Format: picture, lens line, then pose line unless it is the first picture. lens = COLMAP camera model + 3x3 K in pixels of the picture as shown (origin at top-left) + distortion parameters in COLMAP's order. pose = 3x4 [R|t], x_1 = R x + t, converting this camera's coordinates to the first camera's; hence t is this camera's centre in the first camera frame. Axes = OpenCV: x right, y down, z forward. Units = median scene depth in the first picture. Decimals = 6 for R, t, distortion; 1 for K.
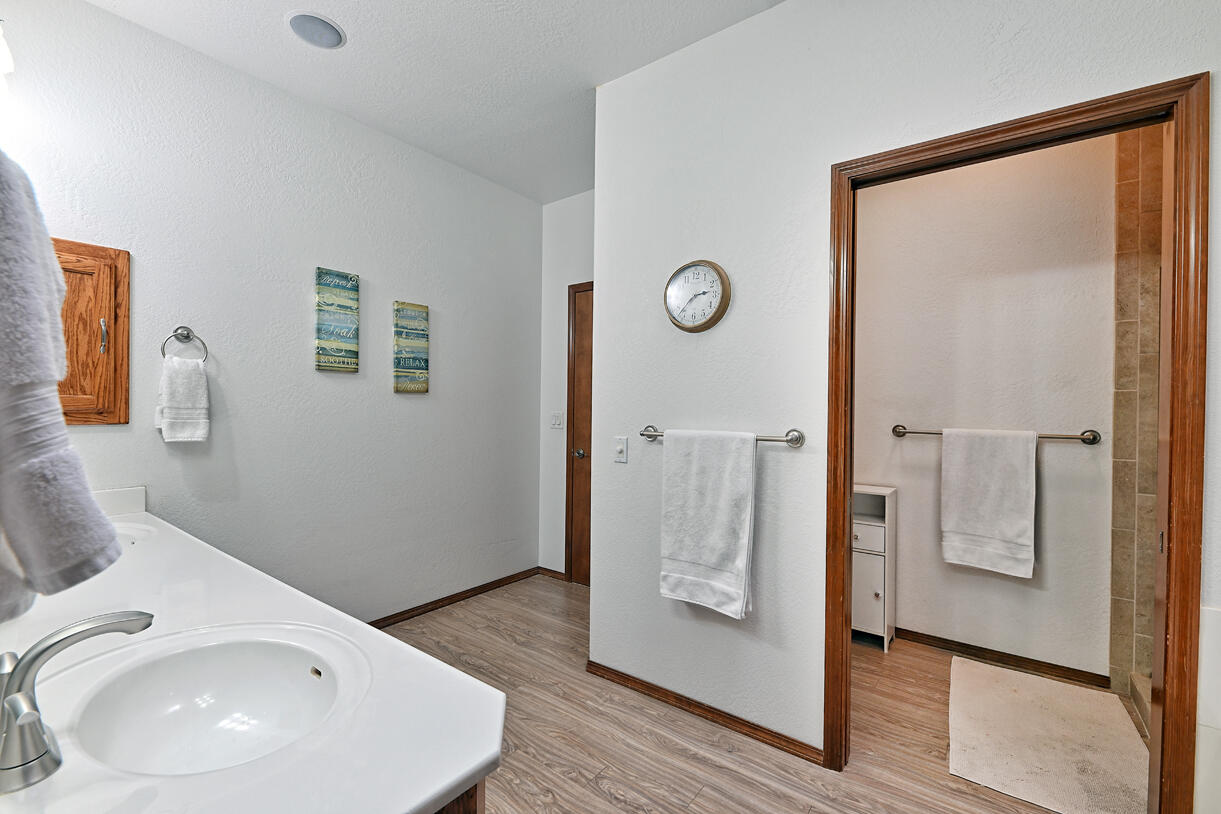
lens RADIAL K [[516.4, 0, 610.4], [0, 516.4, 409.2], [0, 0, 1]] dist [-0.000495, -0.000089]
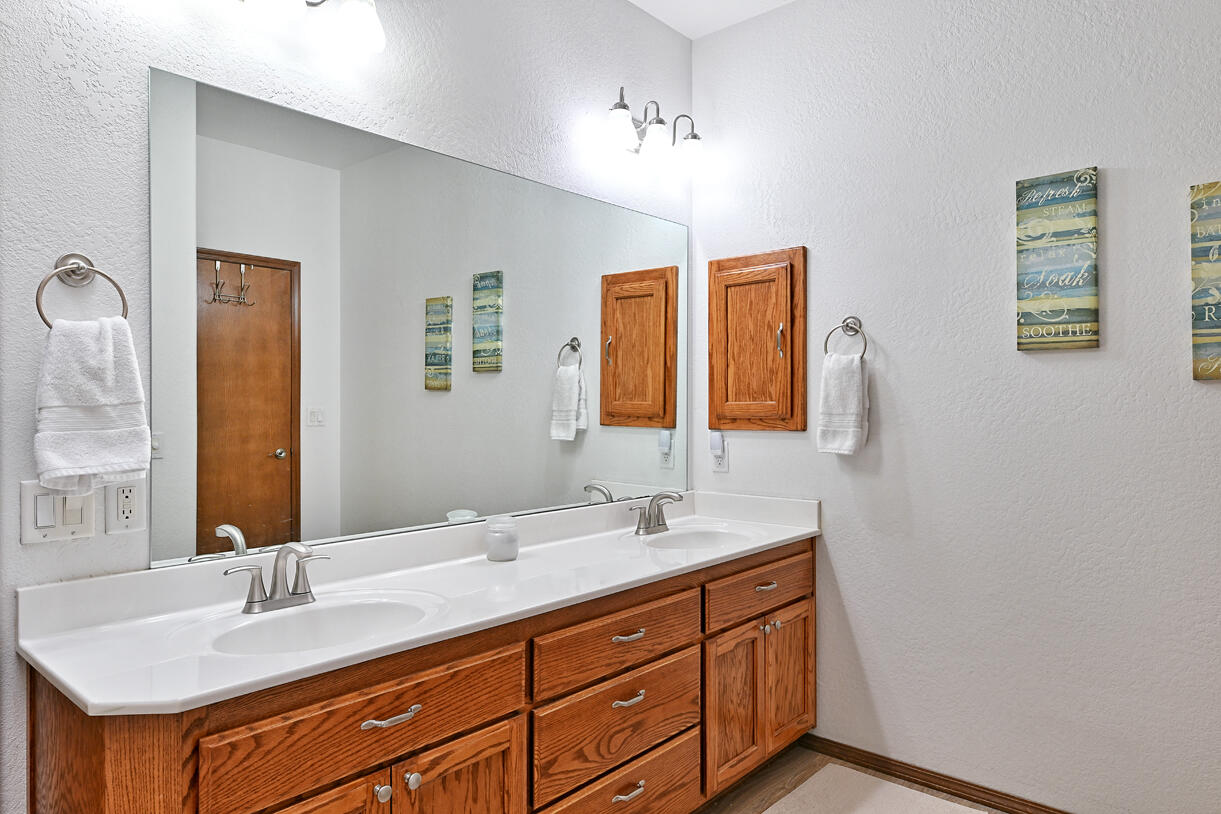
lens RADIAL K [[772.5, 0, 610.7], [0, 772.5, 408.1], [0, 0, 1]] dist [0.010277, 0.003332]
pose [[-0.078639, -0.007701, -0.996873, 0.369605], [-0.000749, 0.999970, -0.007666, -0.001606], [0.996903, 0.000144, -0.078642, 0.583978]]
